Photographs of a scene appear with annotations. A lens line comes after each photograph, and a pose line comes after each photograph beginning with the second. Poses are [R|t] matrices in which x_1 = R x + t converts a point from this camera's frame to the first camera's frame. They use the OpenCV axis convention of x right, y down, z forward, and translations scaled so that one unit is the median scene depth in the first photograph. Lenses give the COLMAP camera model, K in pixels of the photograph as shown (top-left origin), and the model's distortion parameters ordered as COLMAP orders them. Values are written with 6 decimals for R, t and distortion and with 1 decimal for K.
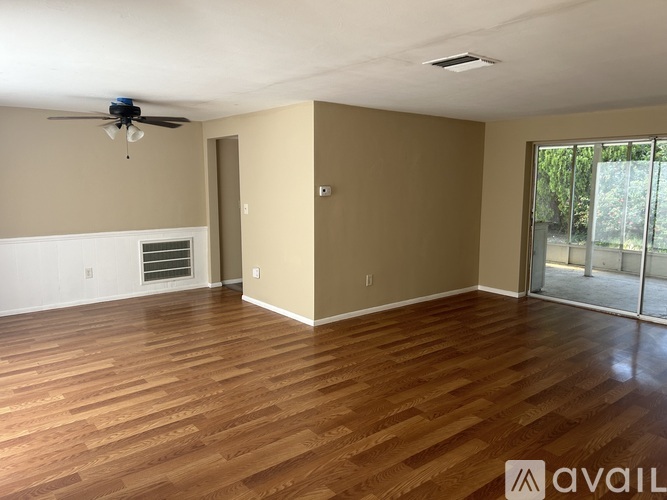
lens RADIAL K [[502.8, 0, 333.5], [0, 502.8, 250.0], [0, 0, 1]] dist [0.089128, -0.003086]
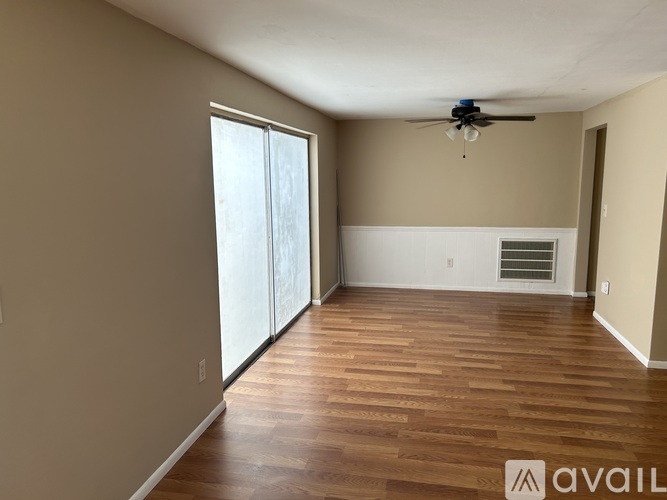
lens RADIAL K [[502.8, 0, 333.5], [0, 502.8, 250.0], [0, 0, 1]] dist [0.089128, -0.003086]
pose [[0.666744, 0.109875, -0.737143, 0.224099], [-0.105086, 0.993051, 0.052969, -0.018793], [0.737841, 0.042147, 0.673657, 0.118955]]
